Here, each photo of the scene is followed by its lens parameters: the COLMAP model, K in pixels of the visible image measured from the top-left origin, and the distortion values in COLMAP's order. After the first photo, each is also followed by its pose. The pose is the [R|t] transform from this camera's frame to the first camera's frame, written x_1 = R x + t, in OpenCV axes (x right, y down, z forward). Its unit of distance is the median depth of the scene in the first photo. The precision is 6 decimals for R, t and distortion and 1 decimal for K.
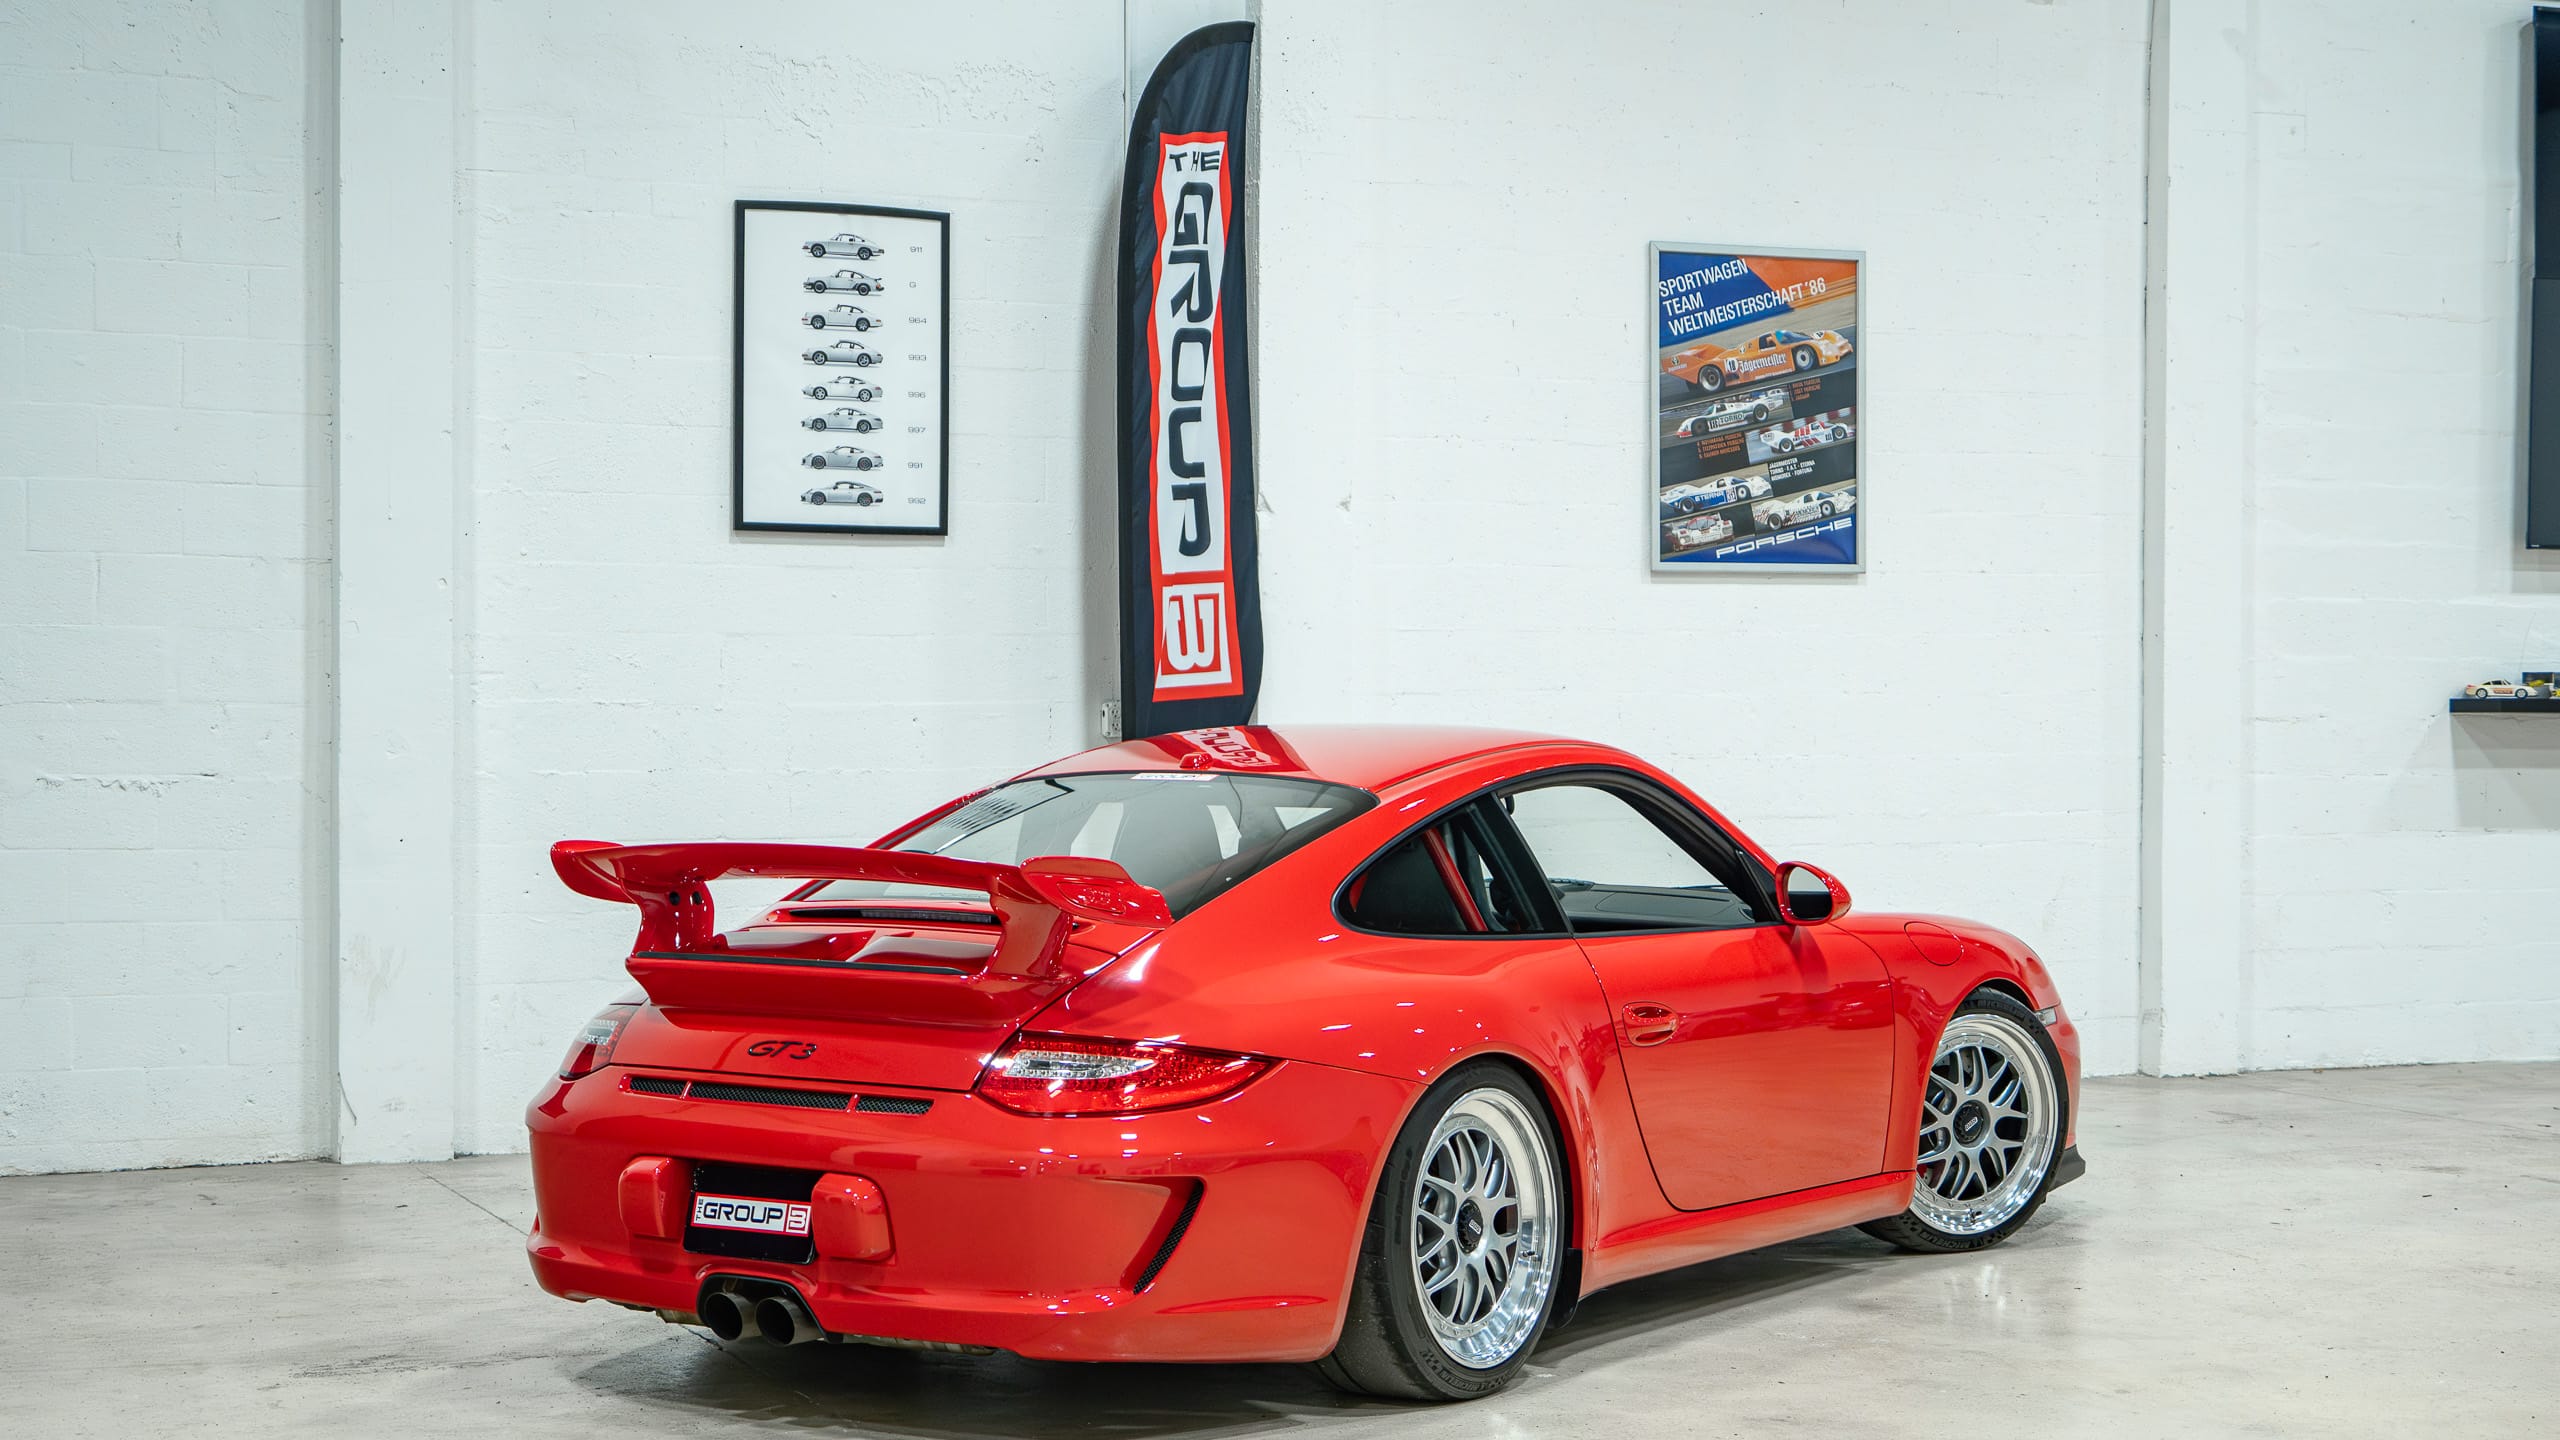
lens RADIAL K [[3824.4, 0, 1280.0], [0, 3824.4, 720.0], [0, 0, 1]] dist [0.032547, 0.048605]
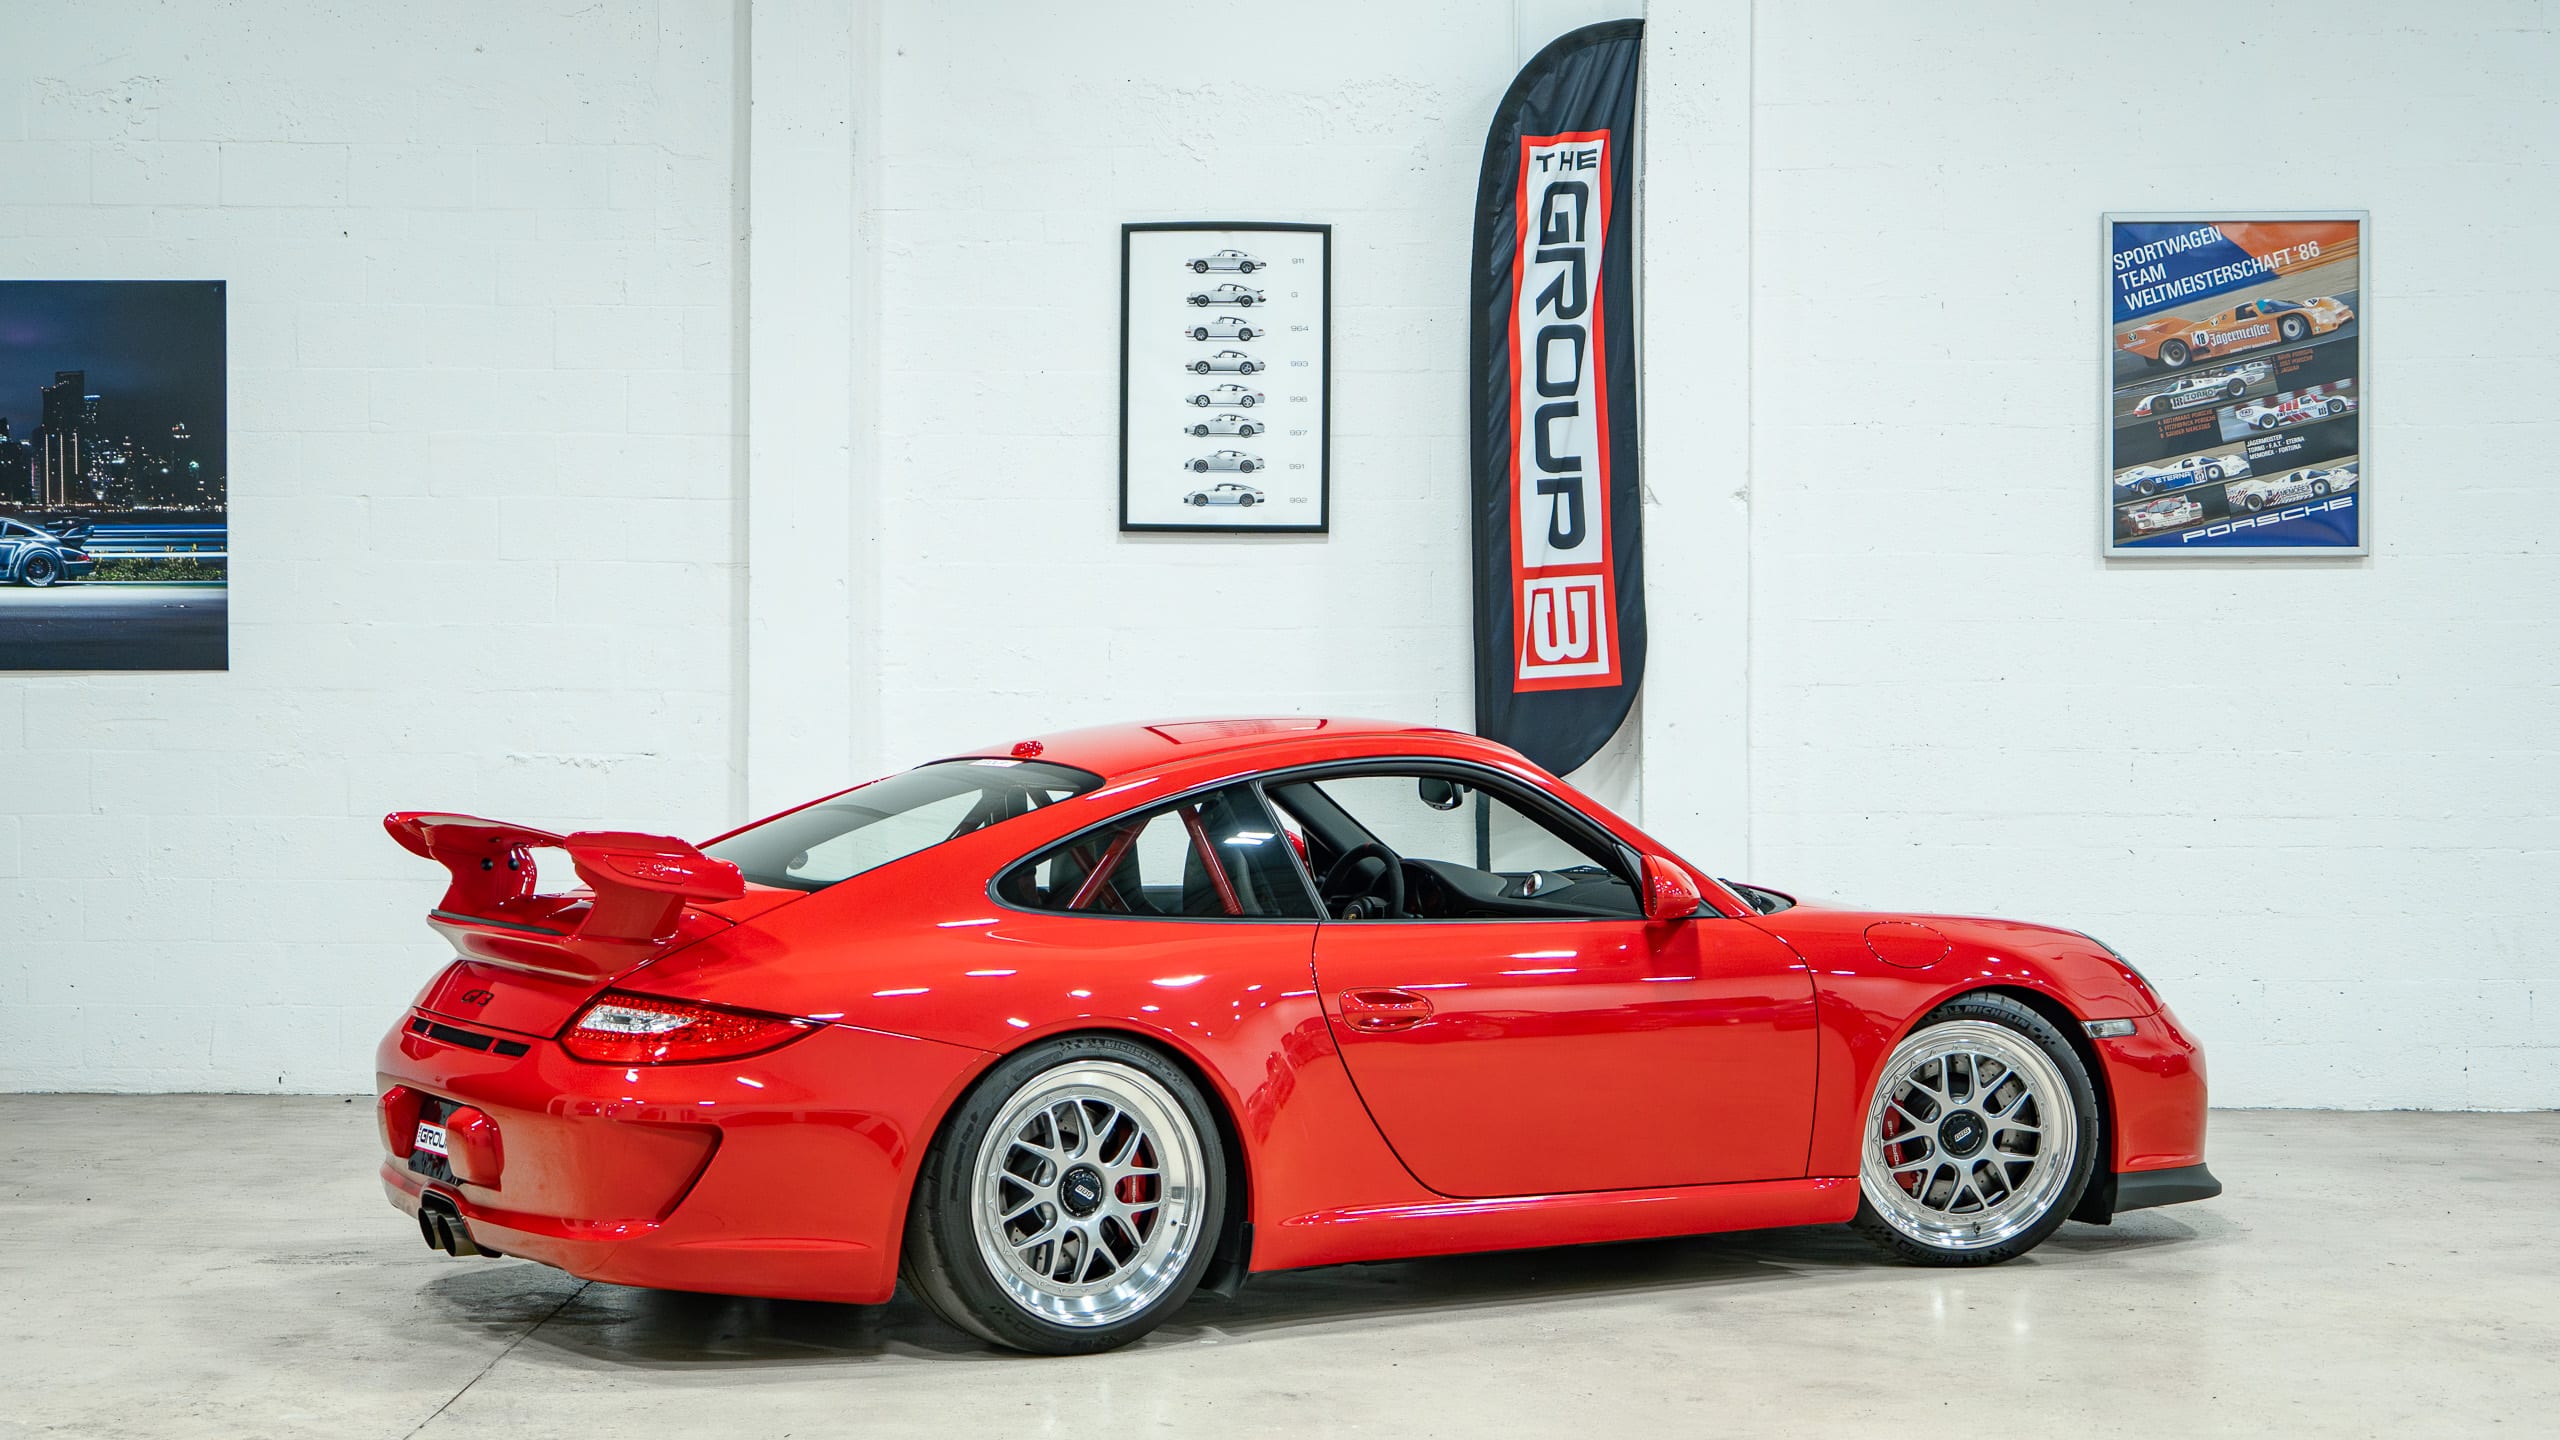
lens RADIAL K [[3854.8, 0, 1280.0], [0, 3854.8, 720.0], [0, 0, 1]] dist [0.002773, 0.096054]
pose [[0.901024, 0.005588, -0.433733, 0.355487], [-0.004256, 0.999983, 0.004042, -0.001220], [0.433748, -0.001796, 0.901032, 0.043798]]
